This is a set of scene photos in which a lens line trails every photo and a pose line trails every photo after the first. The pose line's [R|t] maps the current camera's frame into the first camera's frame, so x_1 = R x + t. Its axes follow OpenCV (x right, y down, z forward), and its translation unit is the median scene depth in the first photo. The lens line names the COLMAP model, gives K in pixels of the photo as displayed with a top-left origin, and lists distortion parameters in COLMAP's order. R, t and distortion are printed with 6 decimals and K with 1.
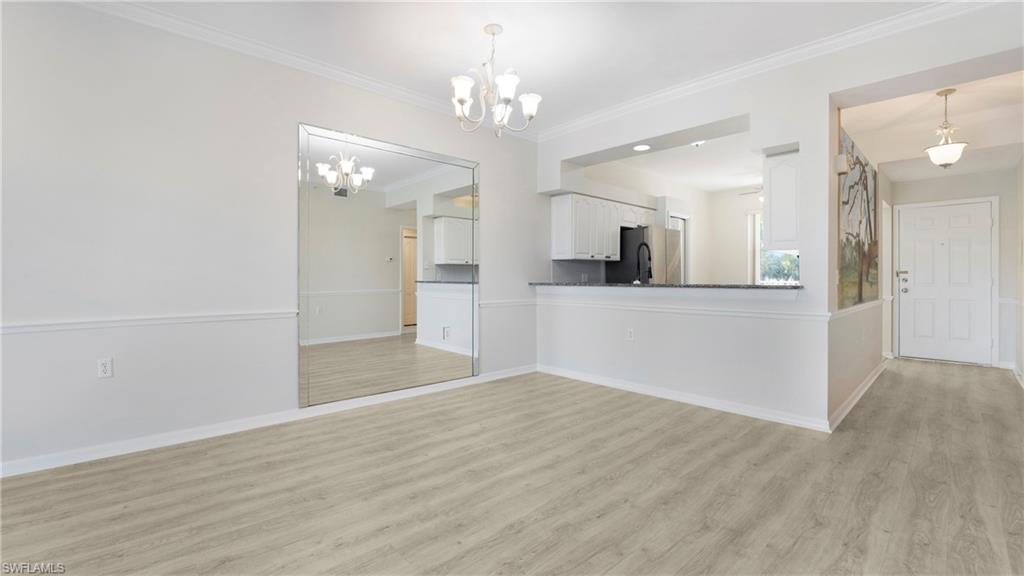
lens RADIAL K [[404.4, 0, 542.2], [0, 404.4, 286.5], [0, 0, 1]] dist [-0.041382, 0.000283]
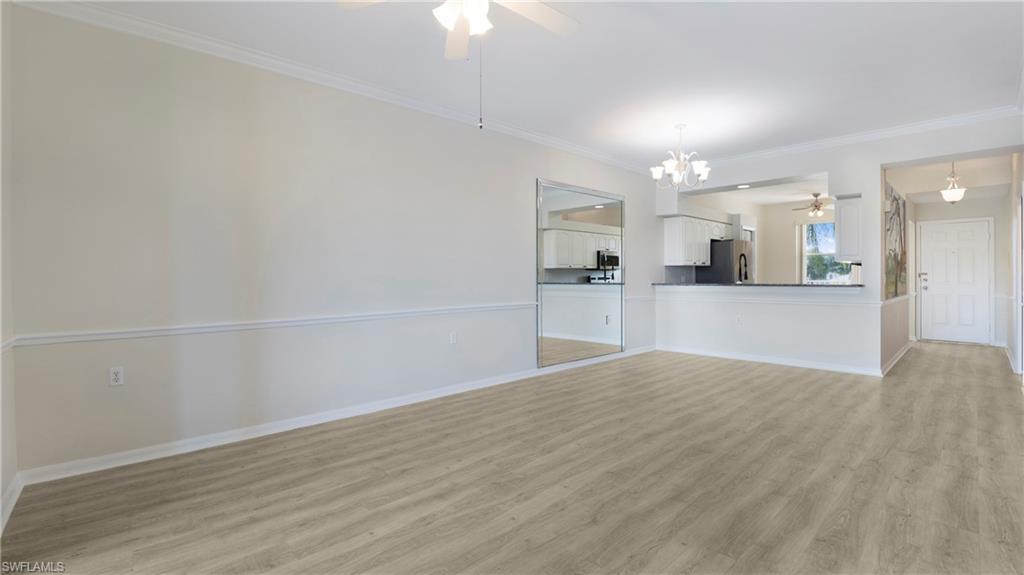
lens RADIAL K [[449.8, 0, 543.2], [0, 449.8, 284.3], [0, 0, 1]] dist [-0.046076, -0.000707]
pose [[0.999515, -0.000909, 0.031127, -0.721237], [0.001095, 0.999982, -0.005966, 0.006365], [-0.031121, 0.005997, 0.999498, -0.751809]]
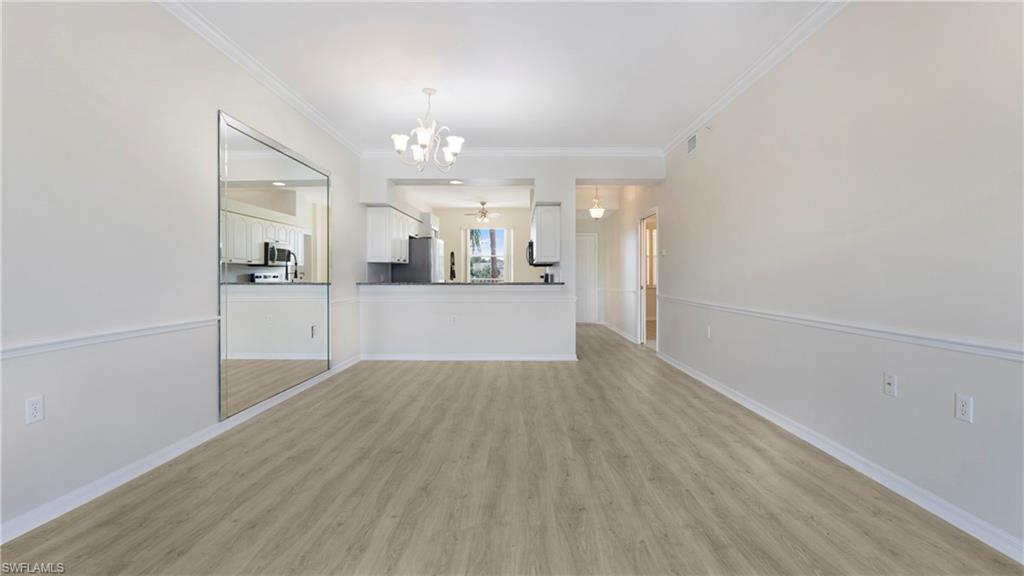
lens RADIAL K [[404.4, 0, 505.9], [0, 404.4, 281.0], [0, 0, 1]] dist [-0.041382, 0.000283]
pose [[0.702476, -0.004104, 0.711696, -0.883095], [0.013582, 0.999879, -0.007640, 0.005393], [-0.711578, 0.015033, 0.702446, -0.103881]]
